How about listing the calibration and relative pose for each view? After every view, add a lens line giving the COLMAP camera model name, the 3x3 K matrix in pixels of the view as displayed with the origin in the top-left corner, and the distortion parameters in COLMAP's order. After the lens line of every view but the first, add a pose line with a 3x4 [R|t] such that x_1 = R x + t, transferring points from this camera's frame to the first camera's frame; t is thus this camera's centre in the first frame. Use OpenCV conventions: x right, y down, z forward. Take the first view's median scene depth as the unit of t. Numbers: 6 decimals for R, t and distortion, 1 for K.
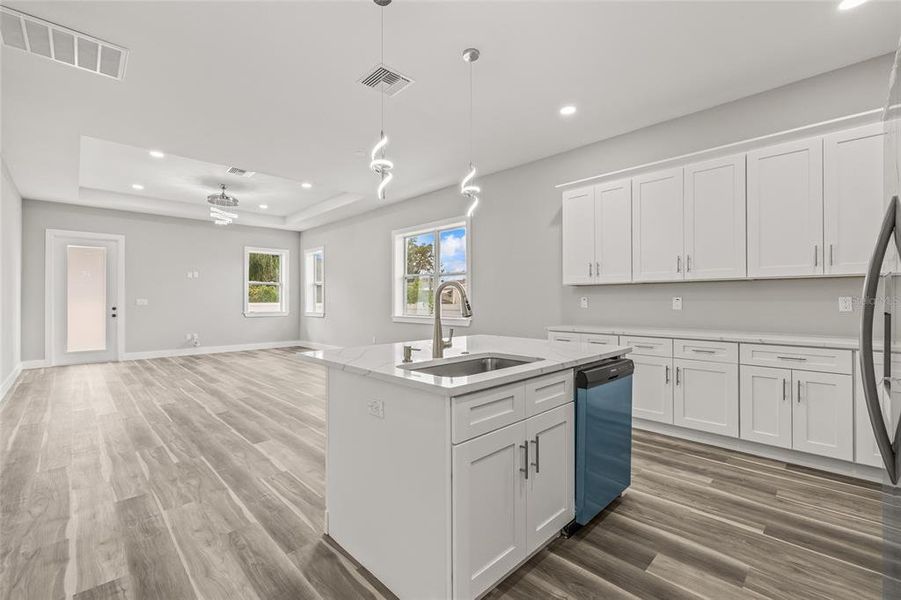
lens RADIAL K [[381.0, 0, 450.7], [0, 381.0, 297.5], [0, 0, 1]] dist [-0.003070, -0.000395]
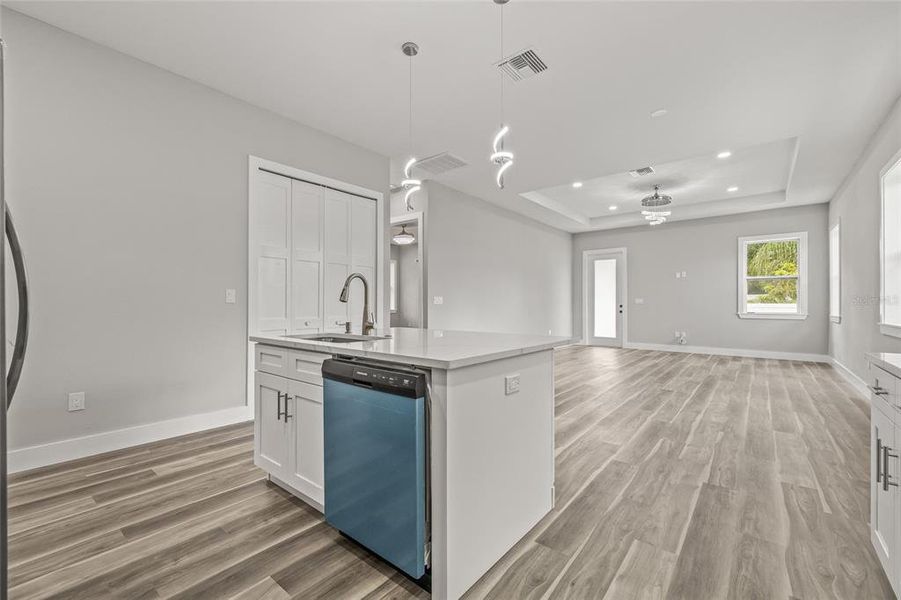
lens RADIAL K [[381.0, 0, 445.0], [0, 381.0, 302.9], [0, 0, 1]] dist [-0.003070, -0.000395]
pose [[0.101488, 0.002164, -0.994834, 0.518199], [0.004143, 0.999988, 0.002598, 0.020658], [0.994828, -0.004385, 0.101478, 0.470758]]
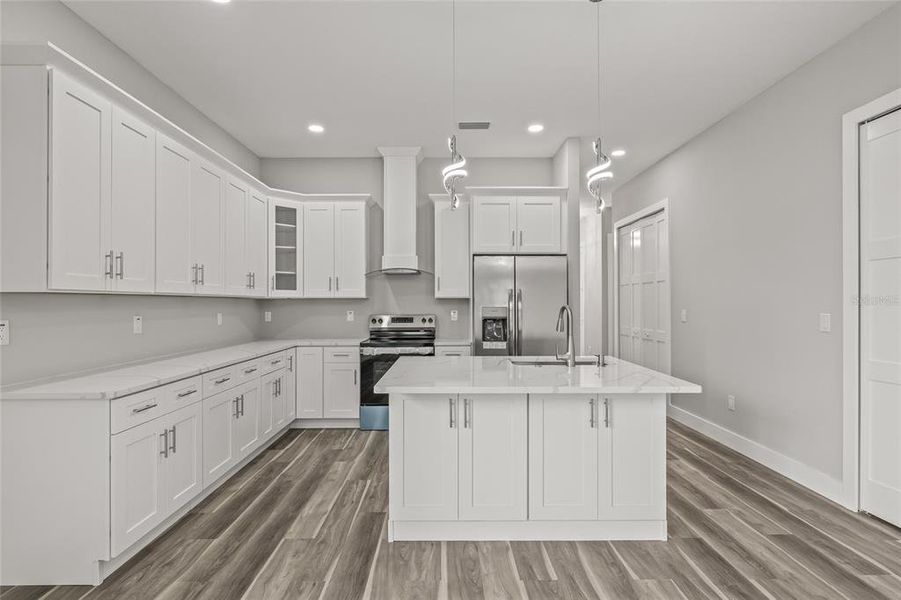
lens RADIAL K [[457.4, 0, 451.0], [0, 457.4, 299.2], [0, 0, 1]] dist [0.001028, -0.000061]
pose [[-0.722613, 0.004021, 0.691241, -0.324624], [-0.001426, 0.999972, -0.007308, -0.020254], [-0.691251, -0.006267, -0.722588, 0.973969]]
